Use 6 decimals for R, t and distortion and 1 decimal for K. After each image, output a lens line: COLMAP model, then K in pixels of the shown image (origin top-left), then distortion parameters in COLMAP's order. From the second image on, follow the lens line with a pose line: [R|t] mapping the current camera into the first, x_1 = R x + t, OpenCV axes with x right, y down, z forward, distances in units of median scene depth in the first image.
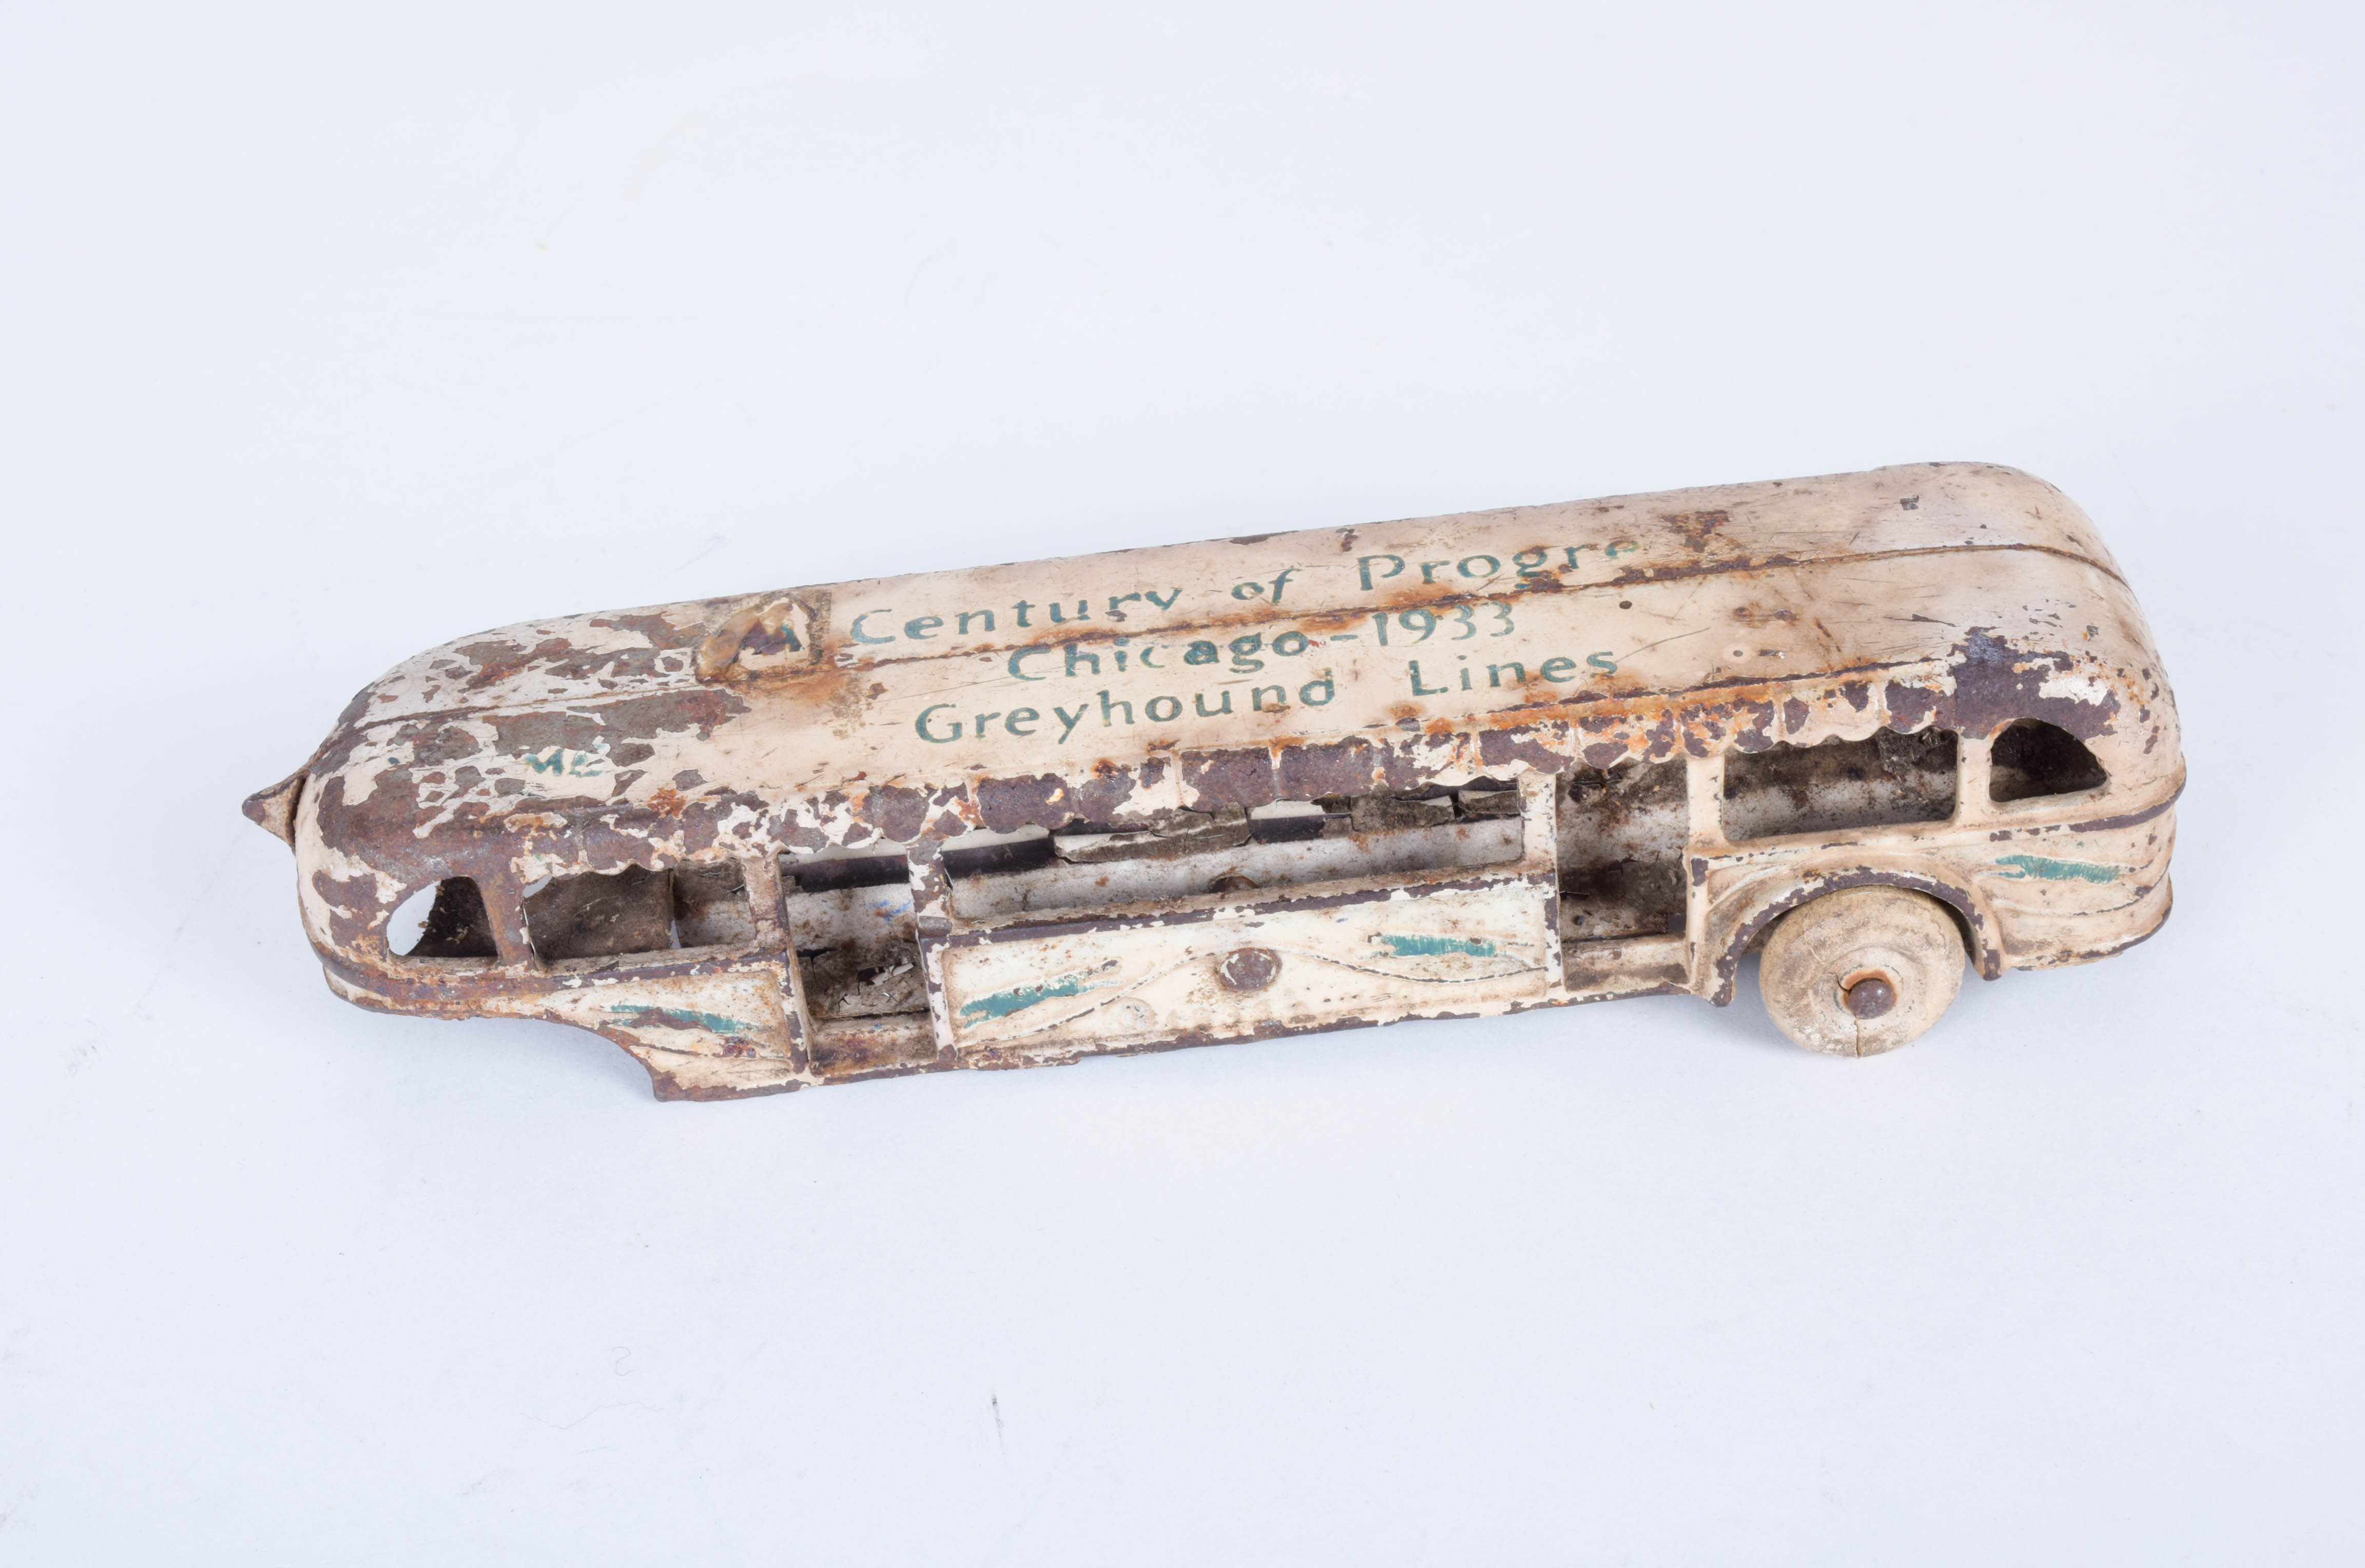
lens RADIAL K [[3309.2, 0, 1184.8], [0, 3309.2, 791.7], [0, 0, 1]] dist [-0.016132, 0.000000]
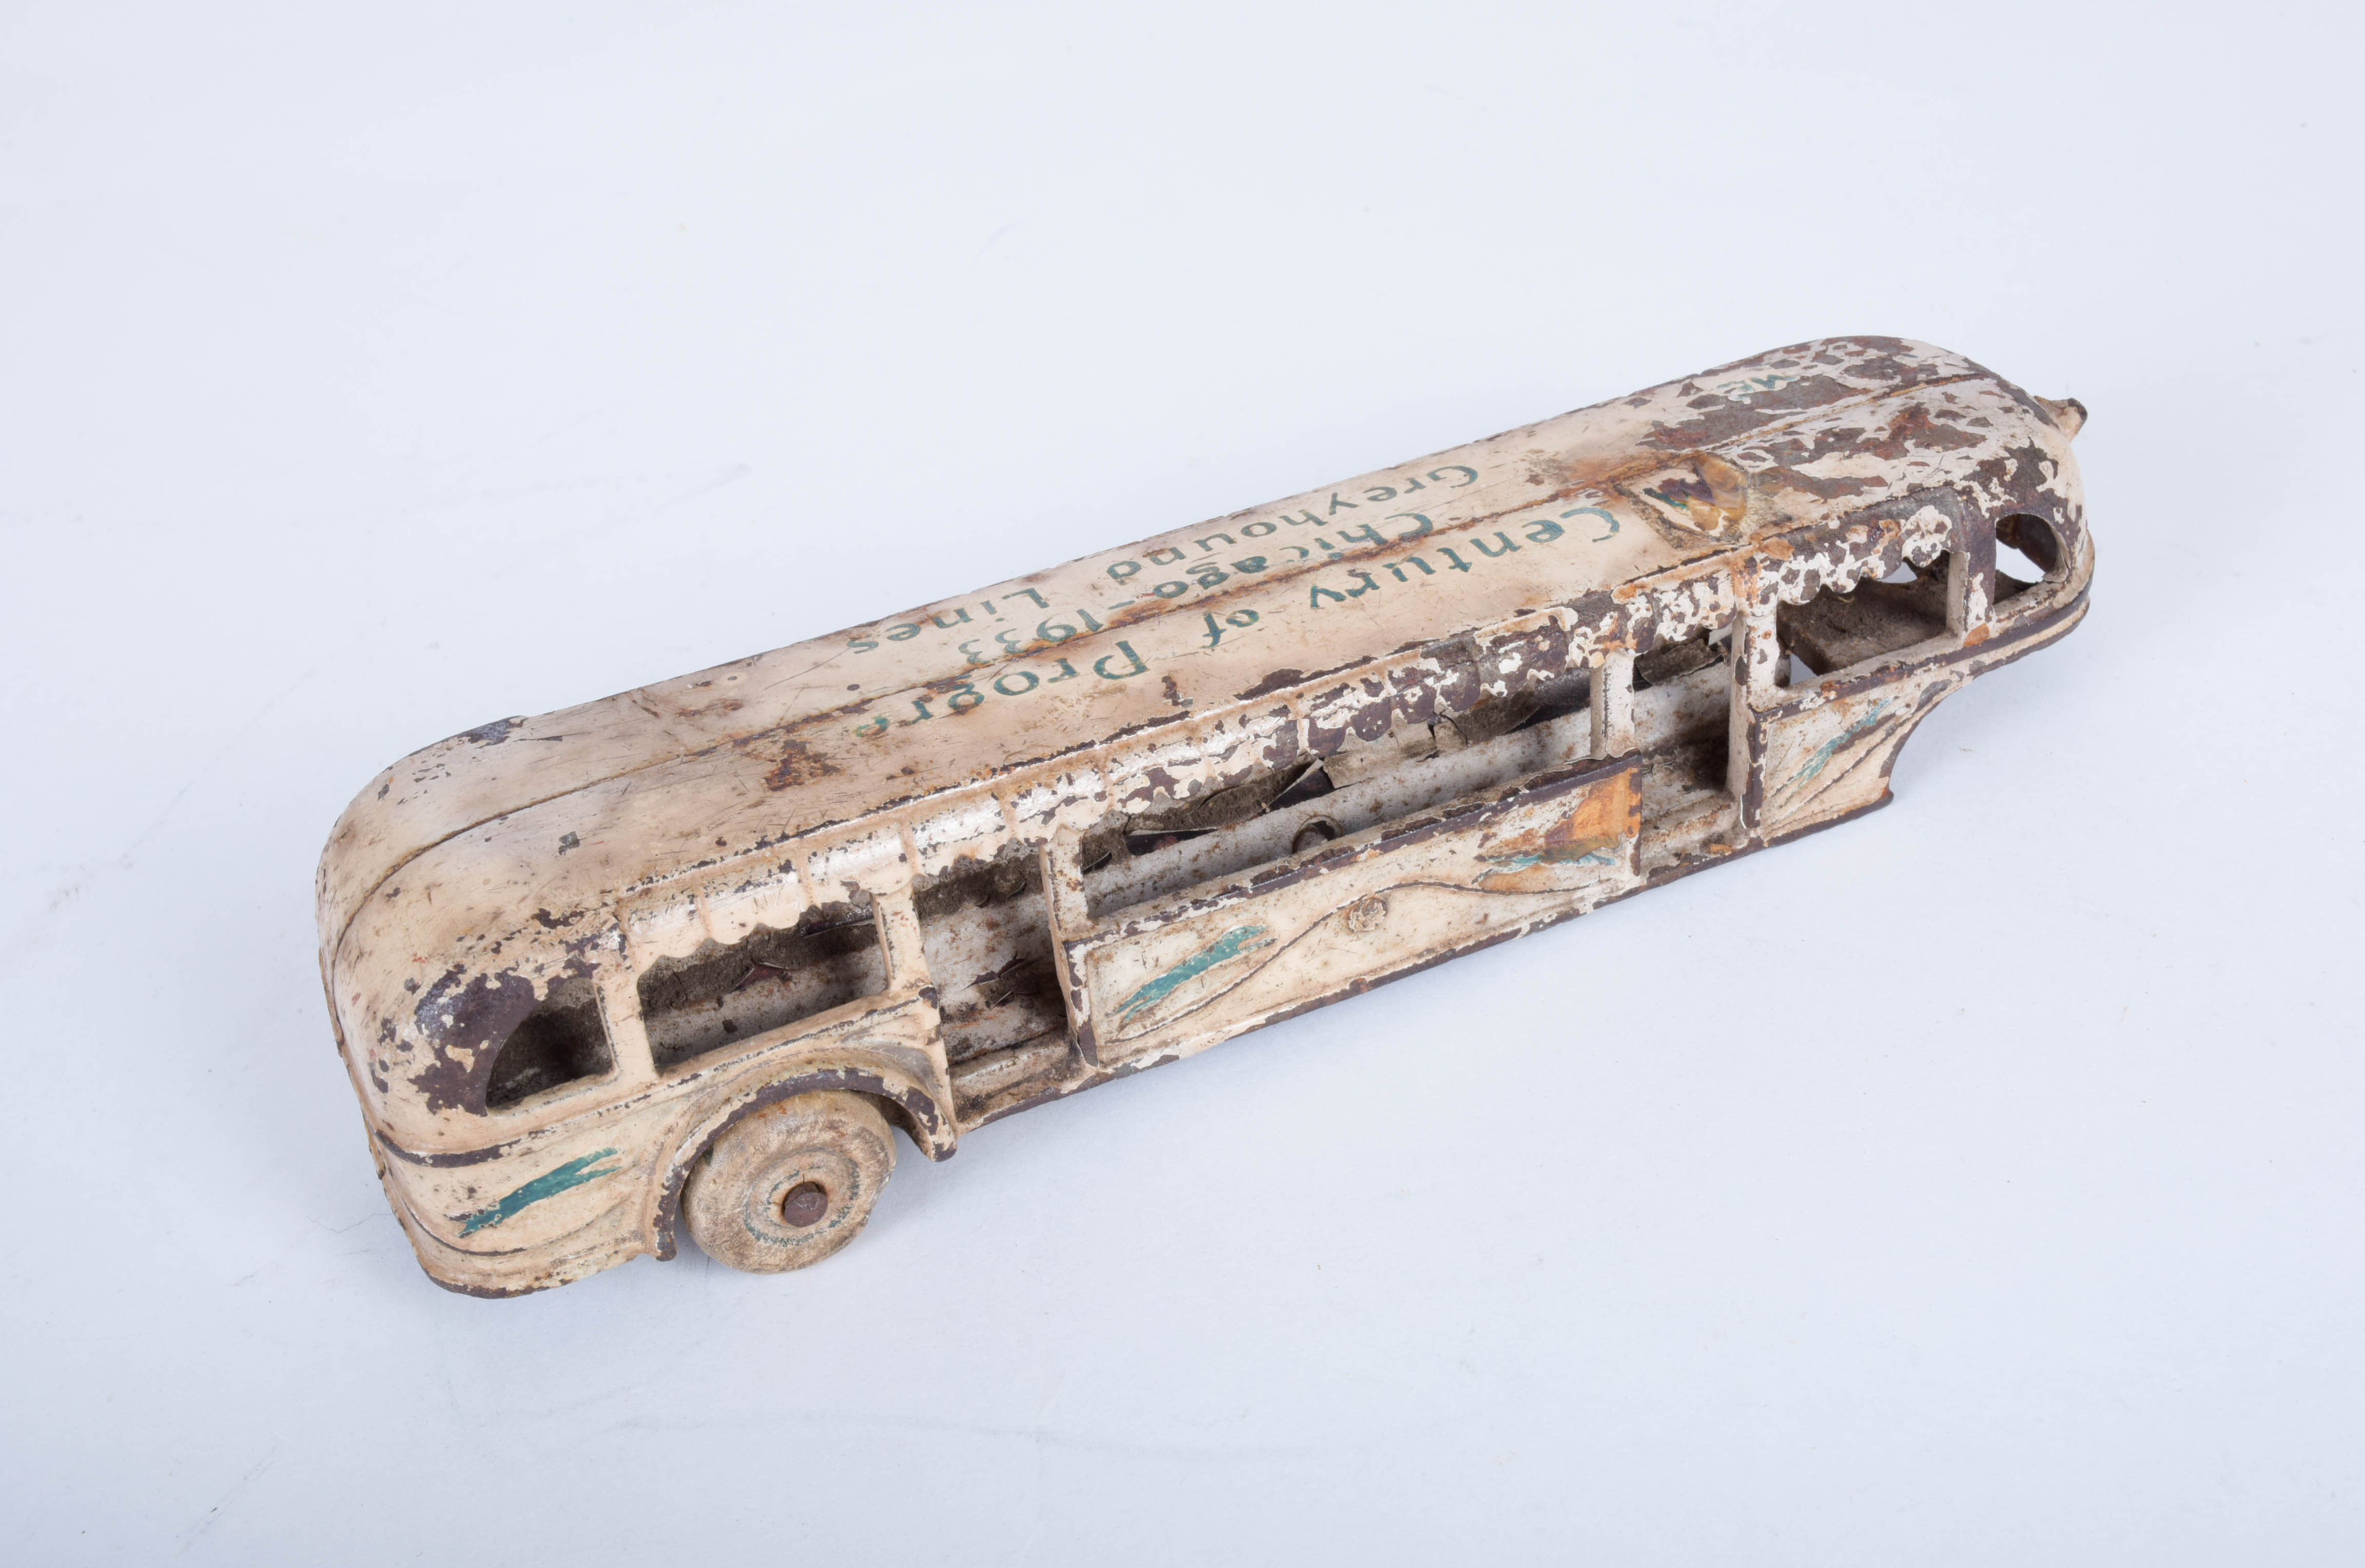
lens RADIAL K [[2809.5, 0, 1185.4], [0, 2809.5, 784.5], [0, 0, 1]] dist [-0.011373, 0.000000]
pose [[-0.916371, 0.349731, -0.194815, 0.212584], [-0.097389, 0.277265, 0.955845, -0.835500], [0.388304, 0.894881, -0.220018, 1.234659]]
